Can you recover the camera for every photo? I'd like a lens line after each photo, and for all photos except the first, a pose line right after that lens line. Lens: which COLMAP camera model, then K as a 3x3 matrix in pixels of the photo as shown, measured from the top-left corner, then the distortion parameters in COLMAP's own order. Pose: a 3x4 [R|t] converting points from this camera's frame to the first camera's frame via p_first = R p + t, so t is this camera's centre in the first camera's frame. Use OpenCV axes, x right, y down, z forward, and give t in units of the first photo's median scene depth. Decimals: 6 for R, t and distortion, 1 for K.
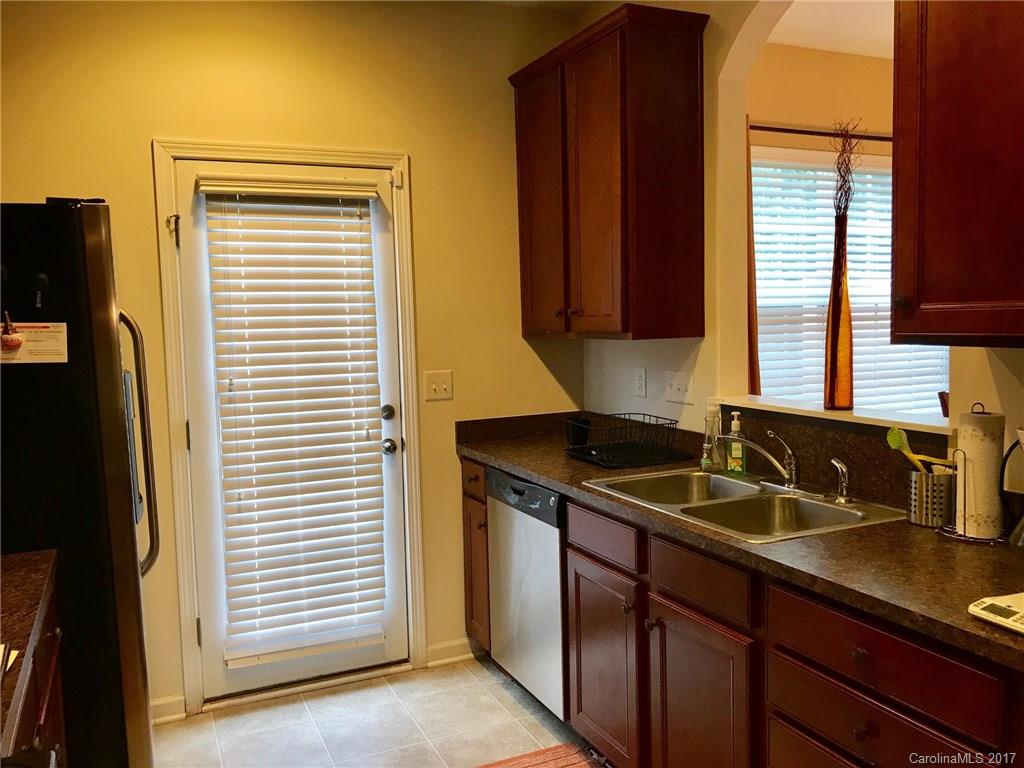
lens RADIAL K [[829.5, 0, 510.6], [0, 829.5, 382.9], [0, 0, 1]] dist [0.024659, -0.017523]
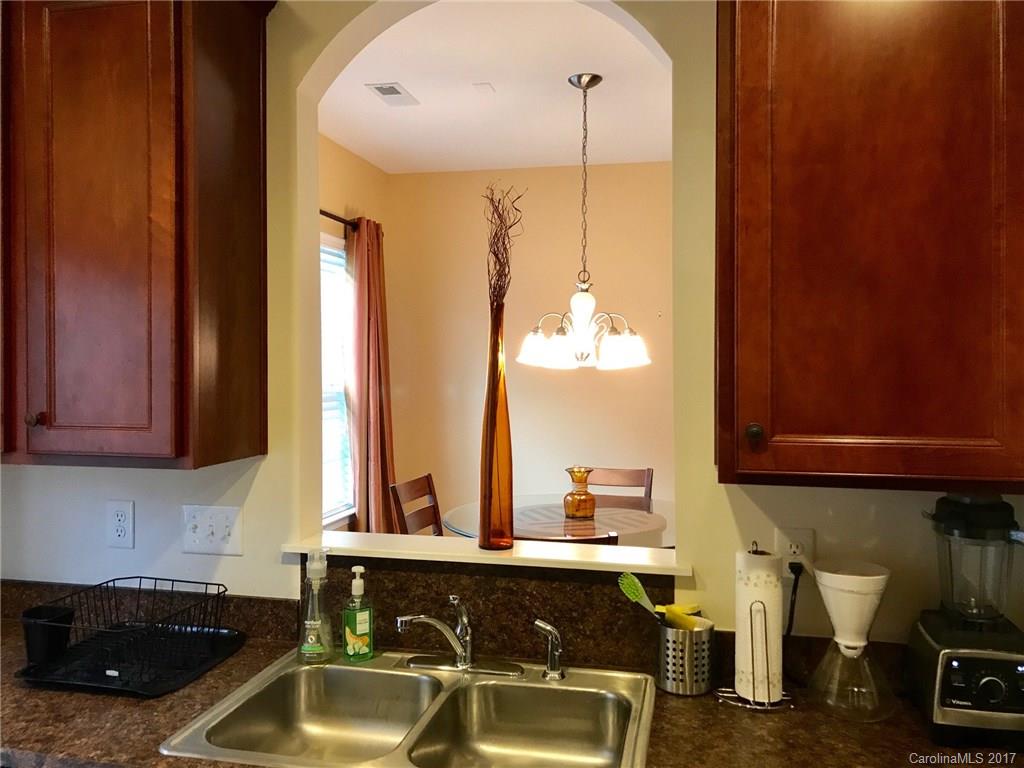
lens RADIAL K [[829.5, 0, 511.2], [0, 829.5, 379.6], [0, 0, 1]] dist [0.024659, -0.017523]
pose [[0.628312, 0.012650, 0.777859, -0.190164], [0.050297, 0.997115, -0.056843, -0.074927], [-0.776334, 0.074839, 0.625863, 0.455733]]
